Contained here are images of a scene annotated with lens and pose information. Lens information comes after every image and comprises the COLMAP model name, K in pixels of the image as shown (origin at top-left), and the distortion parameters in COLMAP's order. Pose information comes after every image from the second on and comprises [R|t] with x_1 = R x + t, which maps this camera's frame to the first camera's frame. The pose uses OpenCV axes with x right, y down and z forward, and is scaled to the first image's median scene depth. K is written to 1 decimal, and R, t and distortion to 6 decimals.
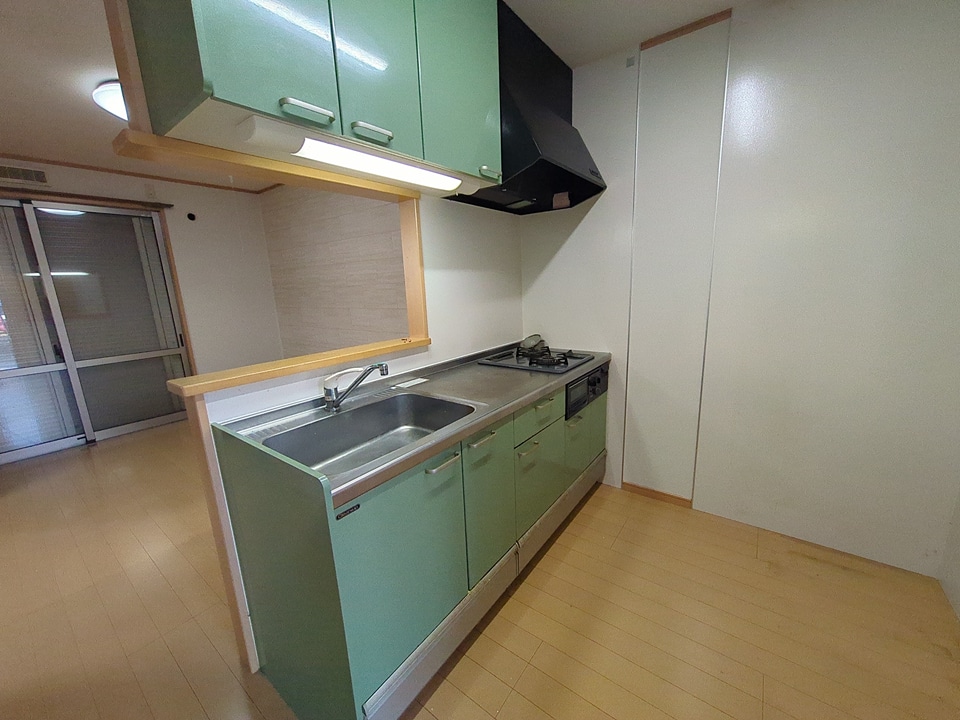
lens RADIAL K [[380.5, 0, 484.2], [0, 380.5, 360.9], [0, 0, 1]] dist [0.000521, -0.000024]
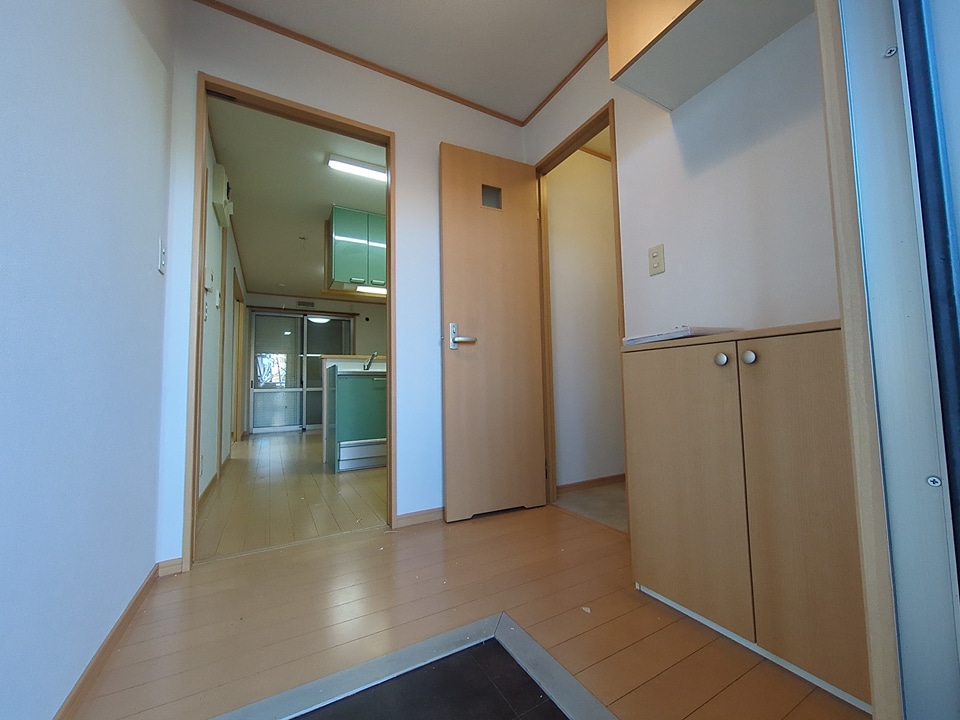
lens RADIAL K [[380.5, 0, 484.2], [0, 380.5, 360.9], [0, 0, 1]] dist [0.000521, -0.000024]
pose [[0.913841, -0.006182, -0.406025, 1.090240], [-0.099303, 0.966123, -0.238211, 0.441093], [0.393743, 0.258007, 0.882269, -0.806392]]
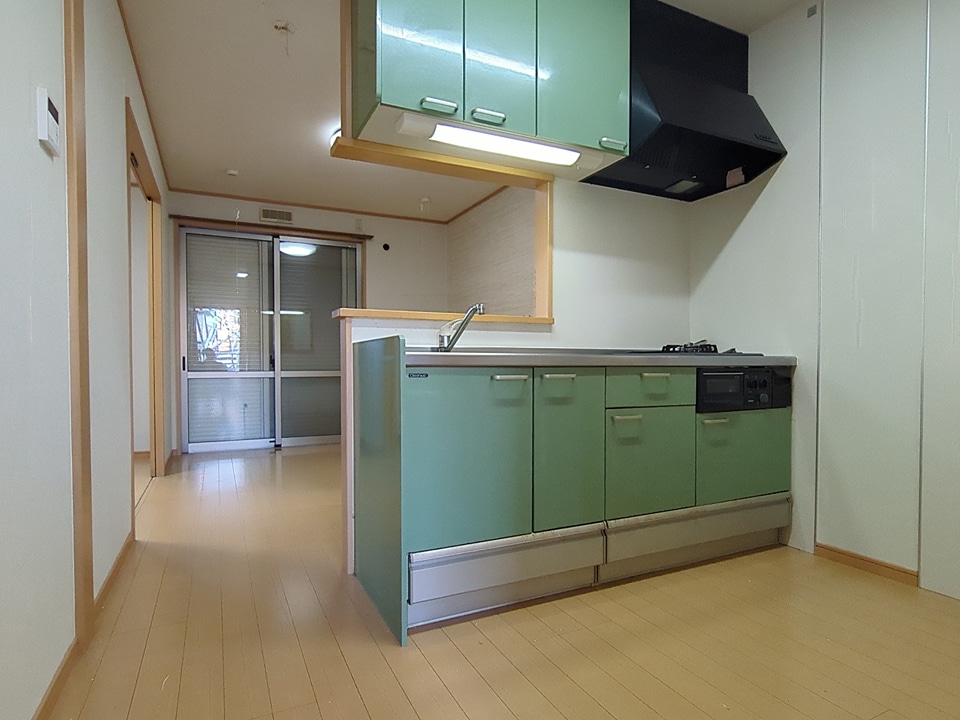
lens RADIAL K [[539.8, 0, 483.1], [0, 539.8, 371.6], [0, 0, 1]] dist [-0.001697, -0.001041]
pose [[0.890490, 0.047297, -0.452539, 0.305795], [-0.127114, 0.980842, -0.147618, 0.282328], [0.436887, 0.188976, 0.879442, -0.240816]]
